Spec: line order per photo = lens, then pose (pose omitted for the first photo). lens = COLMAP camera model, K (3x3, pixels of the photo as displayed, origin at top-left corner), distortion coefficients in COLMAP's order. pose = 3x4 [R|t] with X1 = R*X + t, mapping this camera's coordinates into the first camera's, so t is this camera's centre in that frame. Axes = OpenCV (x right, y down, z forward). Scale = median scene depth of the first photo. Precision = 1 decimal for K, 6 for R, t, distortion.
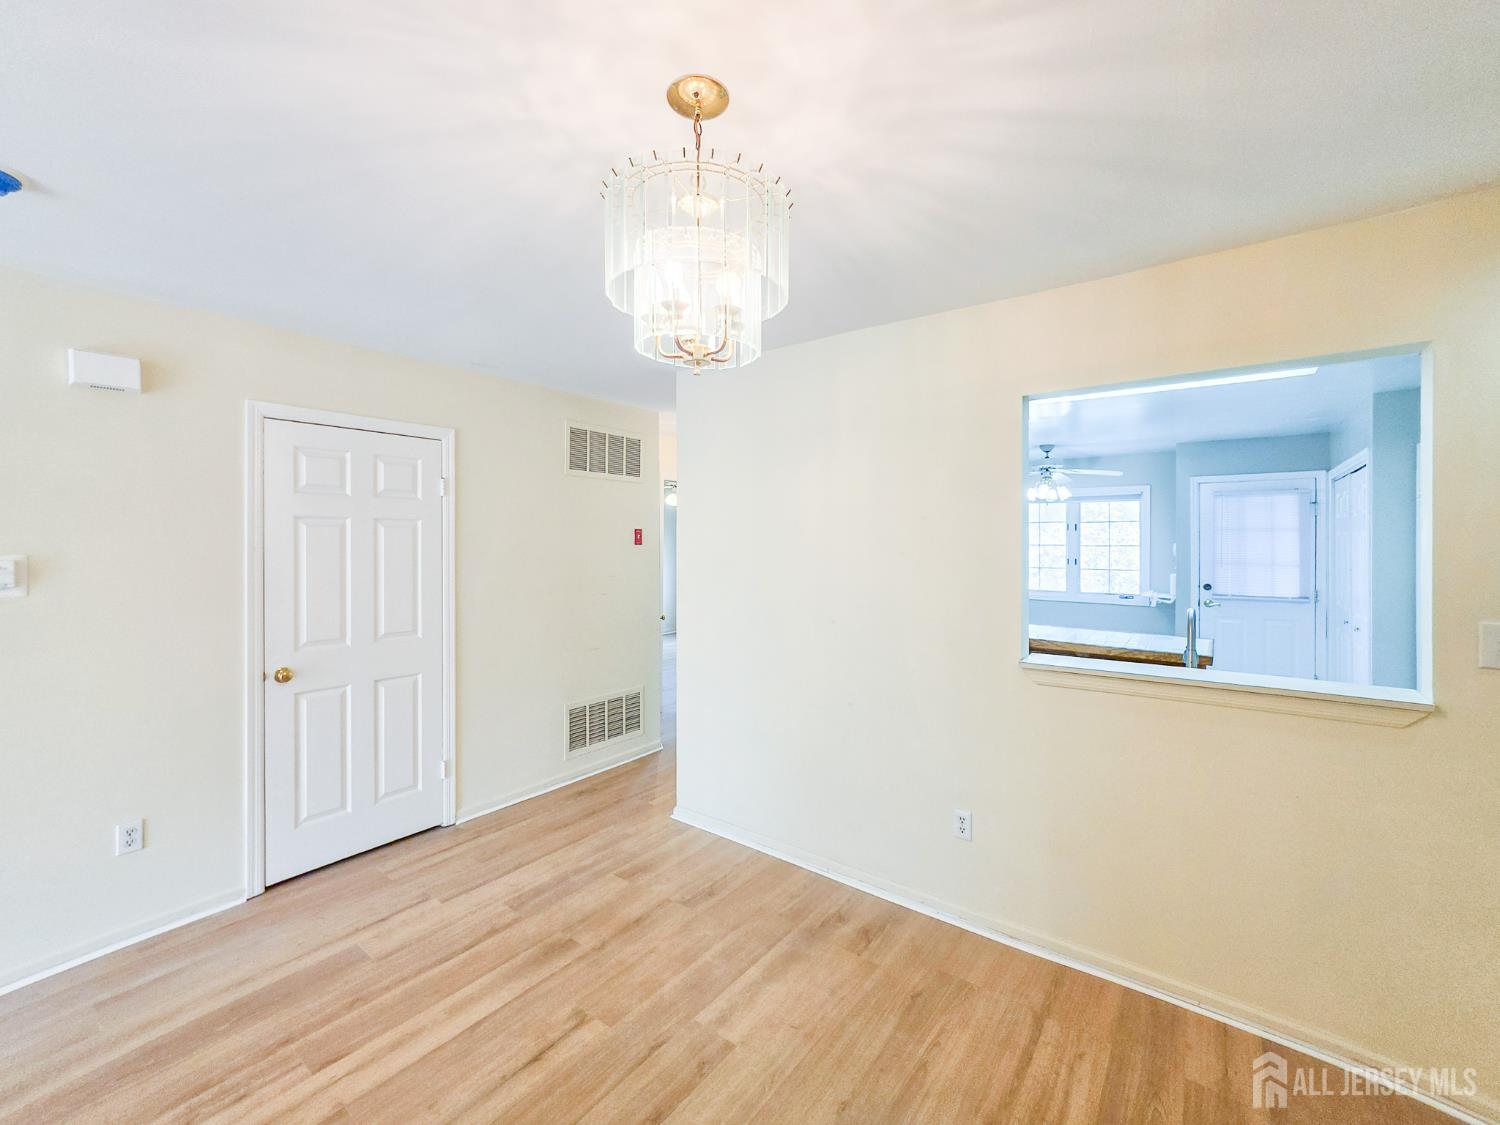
lens RADIAL K [[614.4, 0, 763.1], [0, 614.4, 546.9], [0, 0, 1]] dist [-0.006204, 0.006218]
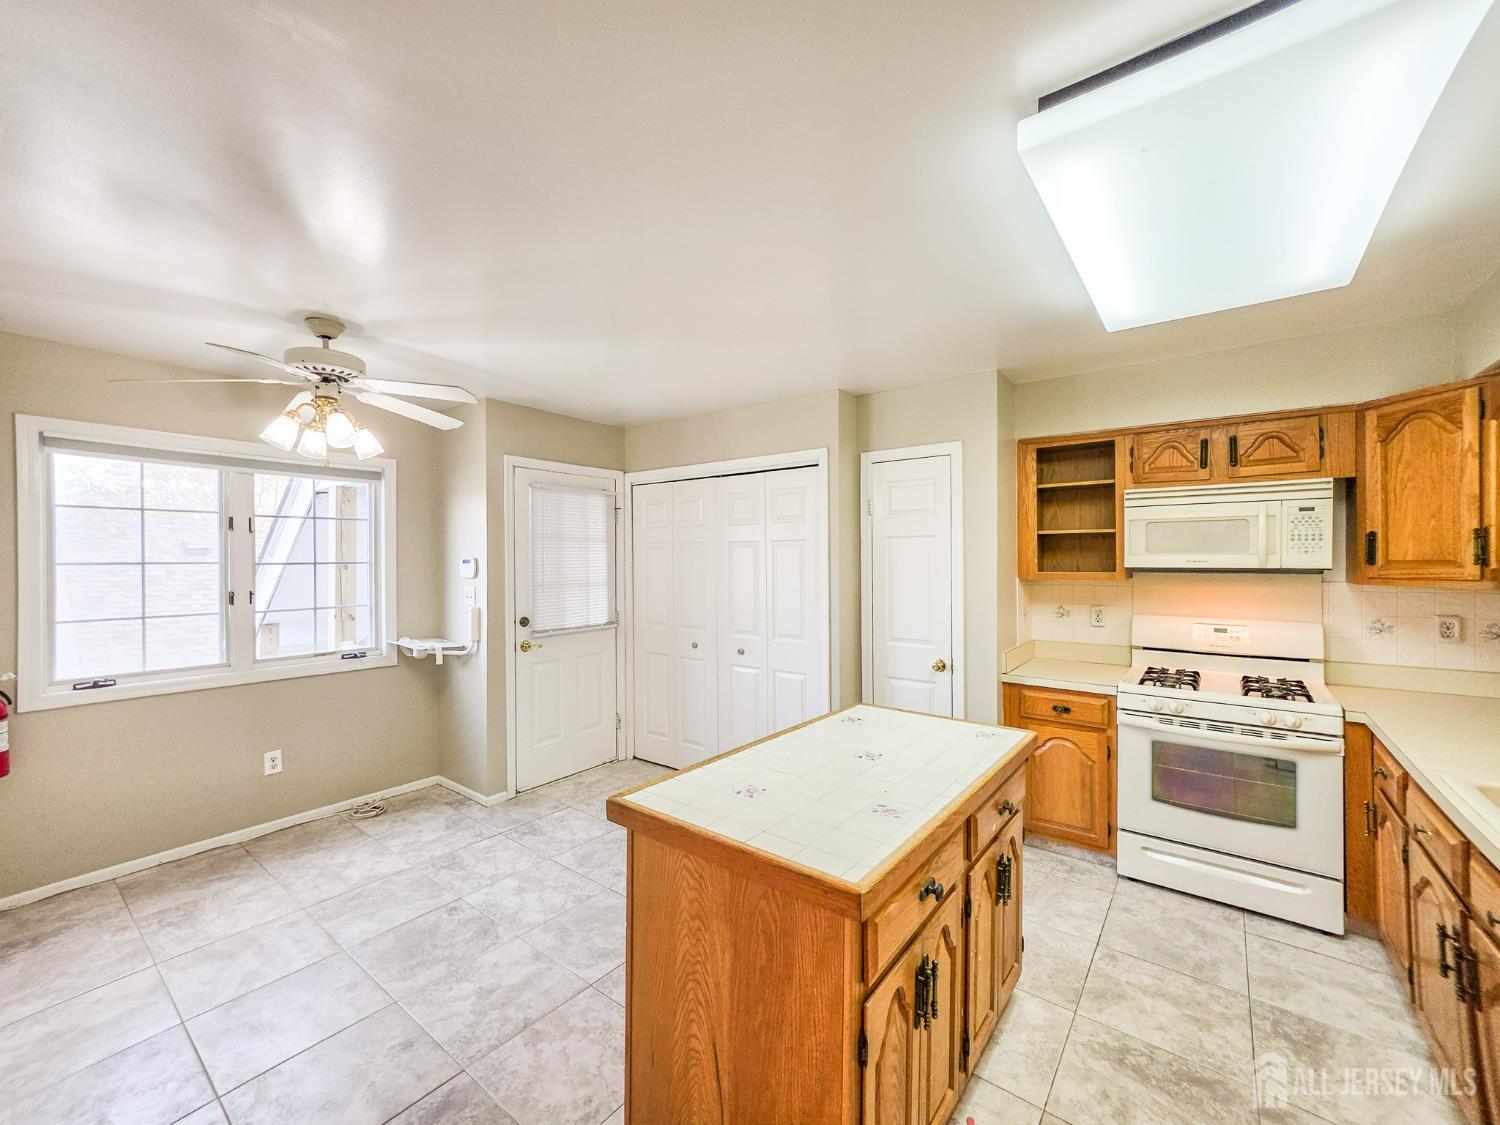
lens RADIAL K [[614.4, 0, 746.9], [0, 614.4, 561.9], [0, 0, 1]] dist [-0.006204, 0.006218]
pose [[0.017696, -0.007279, 0.999817, 0.054363], [0.012756, 0.999894, 0.007054, -0.002161], [-0.999762, 0.012629, 0.017787, 0.739946]]
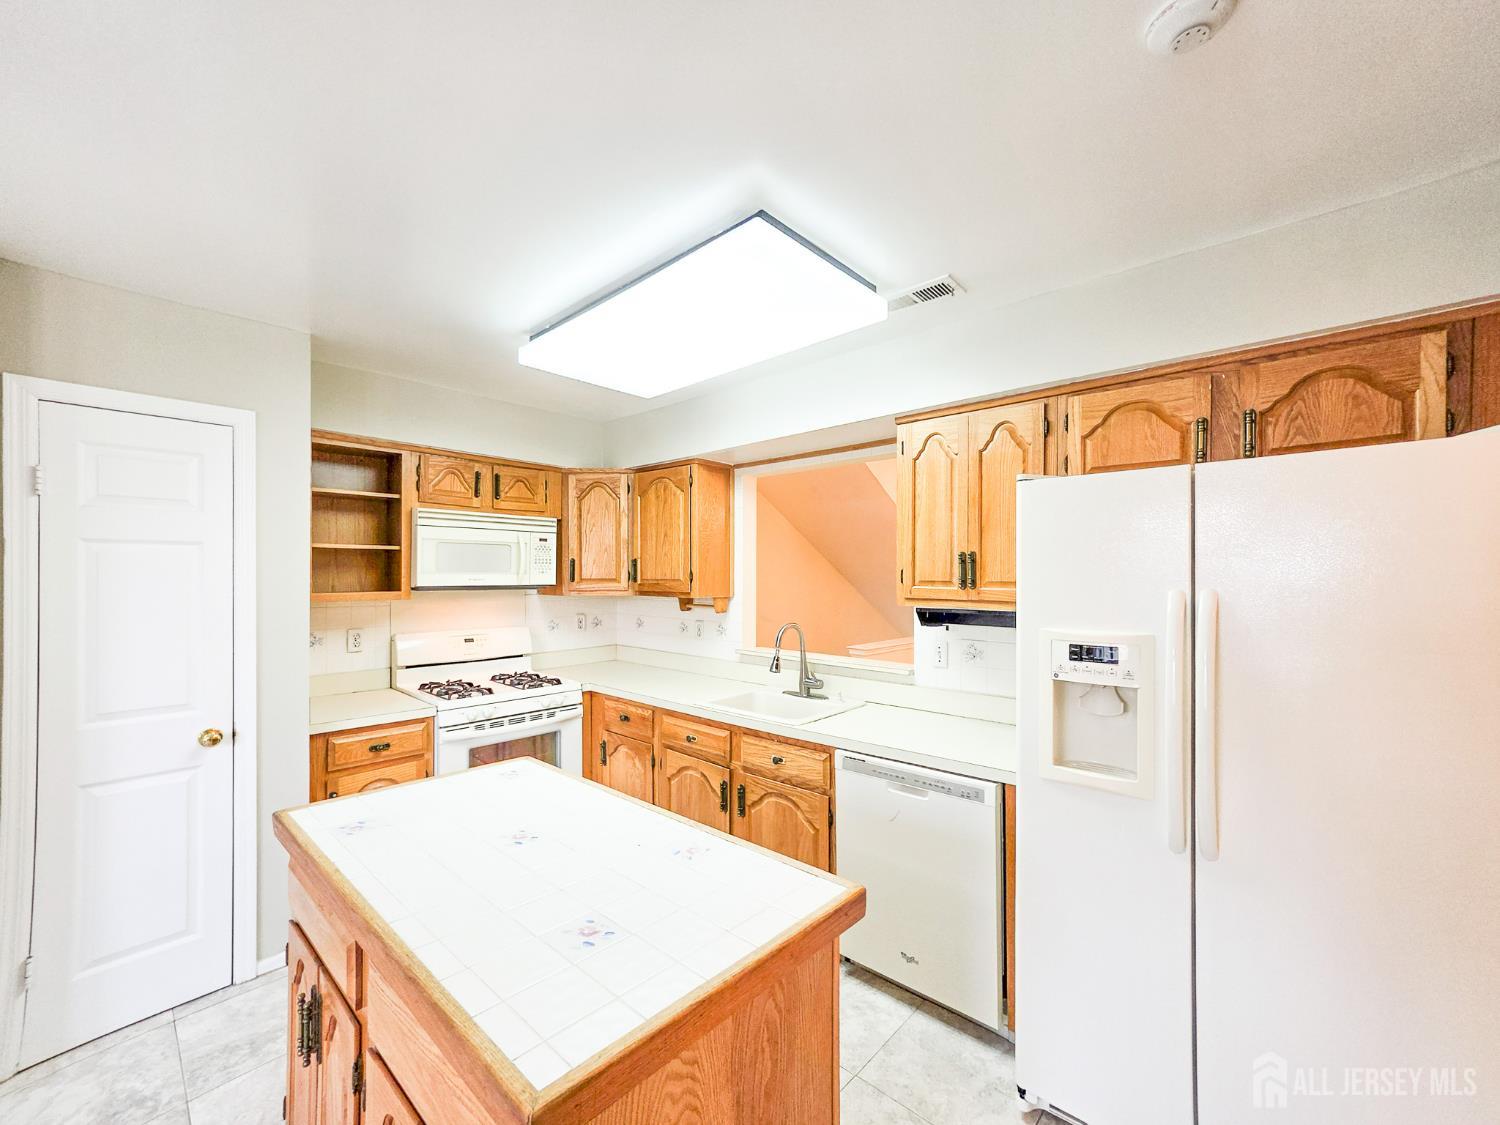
lens RADIAL K [[614.4, 0, 747.7], [0, 614.4, 573.3], [0, 0, 1]] dist [-0.006204, 0.006218]
pose [[-0.994857, -0.004164, 0.101206, 0.259932], [-0.003511, 0.999972, 0.006628, -0.004816], [-0.101231, 0.006239, -0.994843, 0.915698]]
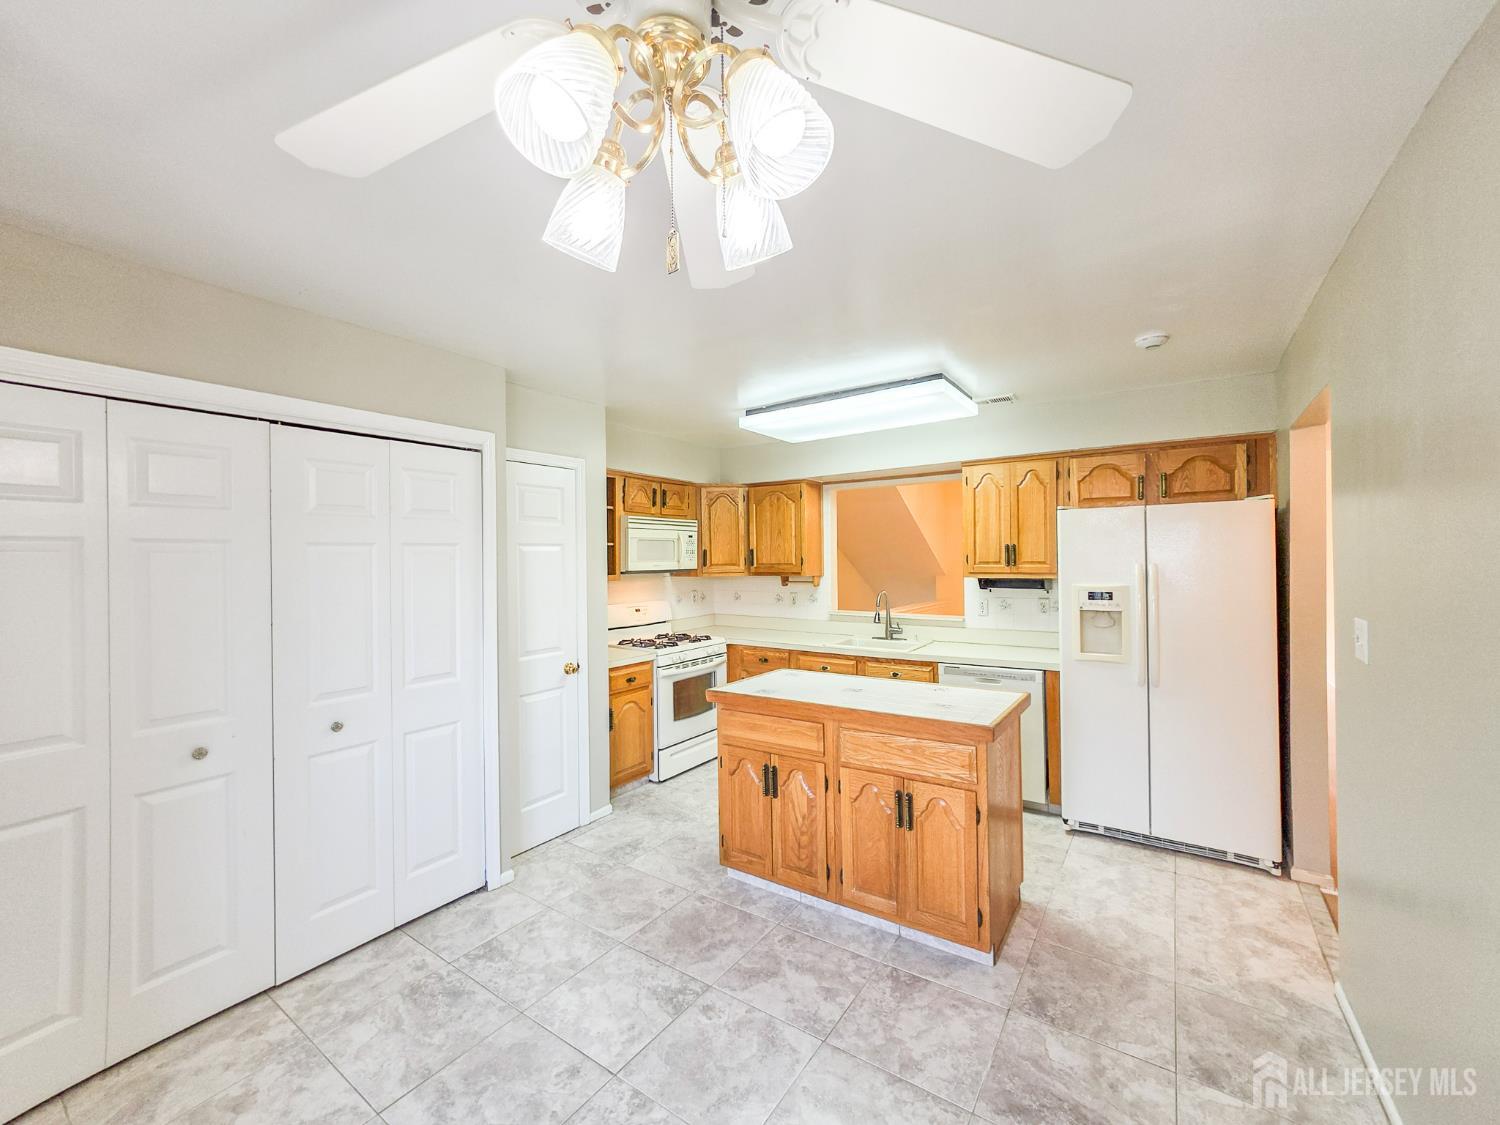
lens RADIAL K [[614.4, 0, 751.4], [0, 614.4, 555.9], [0, 0, 1]] dist [-0.006204, 0.006218]
pose [[-0.999194, 0.009817, -0.038914, 0.475058], [0.009600, 0.999937, 0.005764, -0.010599], [0.038968, 0.005385, -0.999226, 1.177376]]
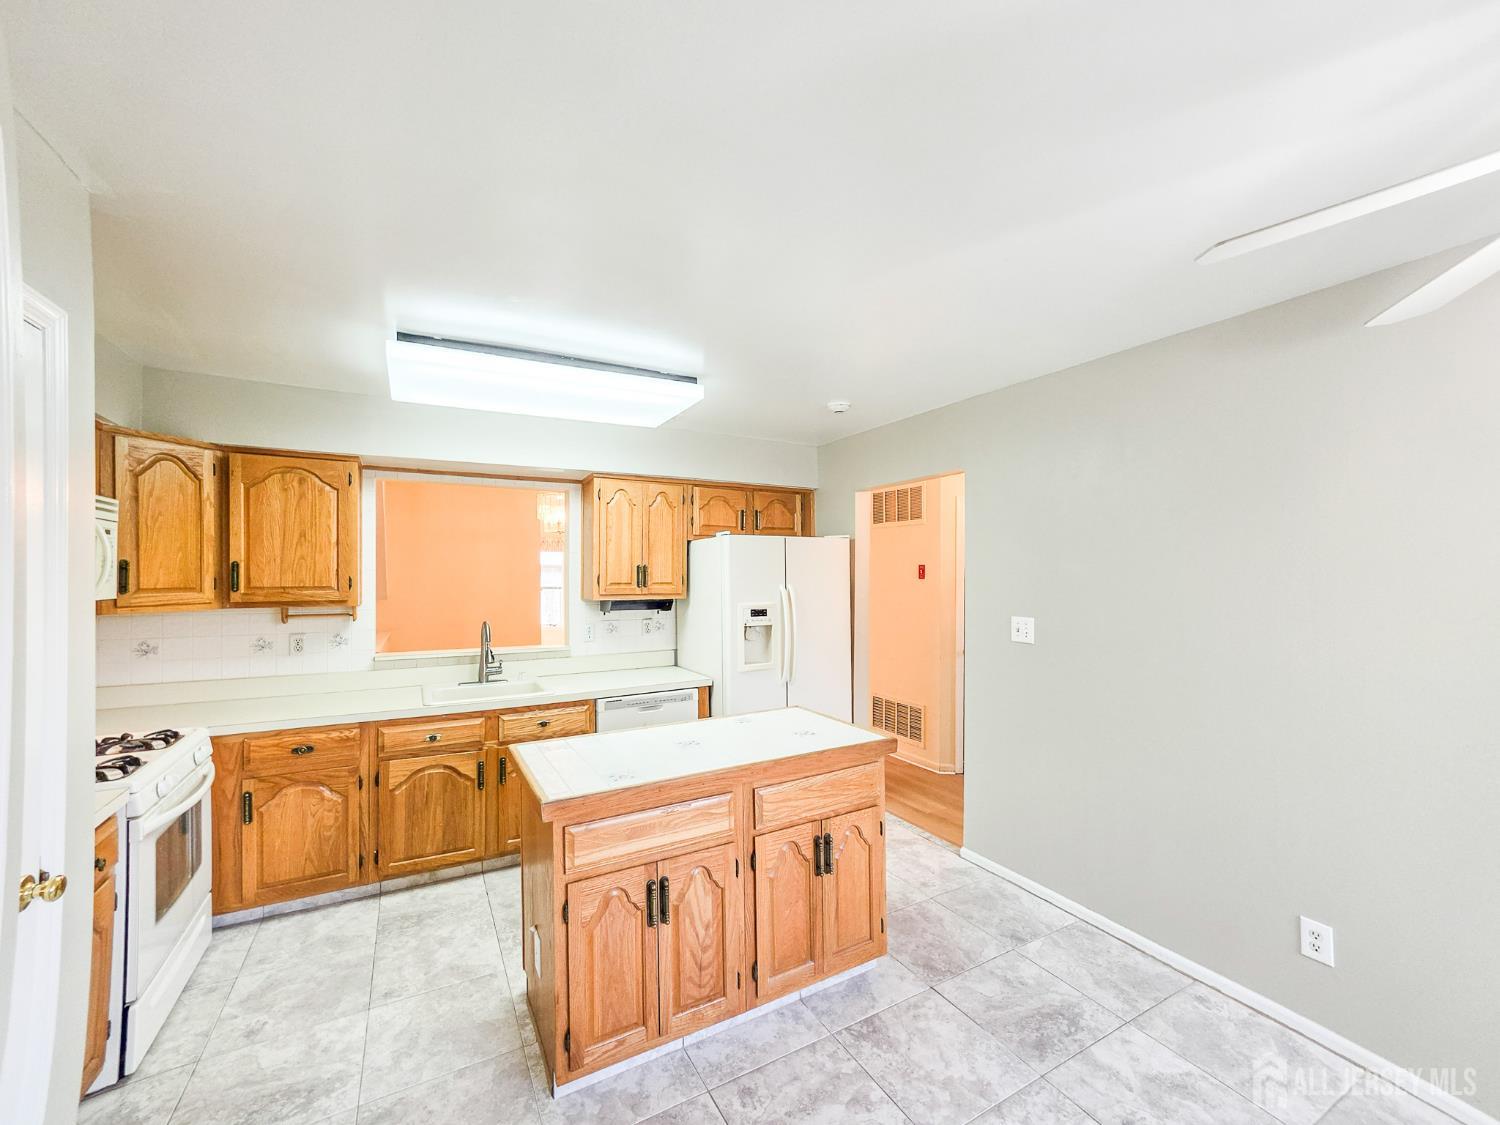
lens RADIAL K [[614.4, 0, 746.8], [0, 614.4, 573.6], [0, 0, 1]] dist [-0.006204, 0.006218]
pose [[-0.412389, 0.000074, -0.911008, 0.723647], [-0.008782, 0.999953, 0.004057, -0.011177], [0.910965, 0.009674, -0.412369, 0.881307]]
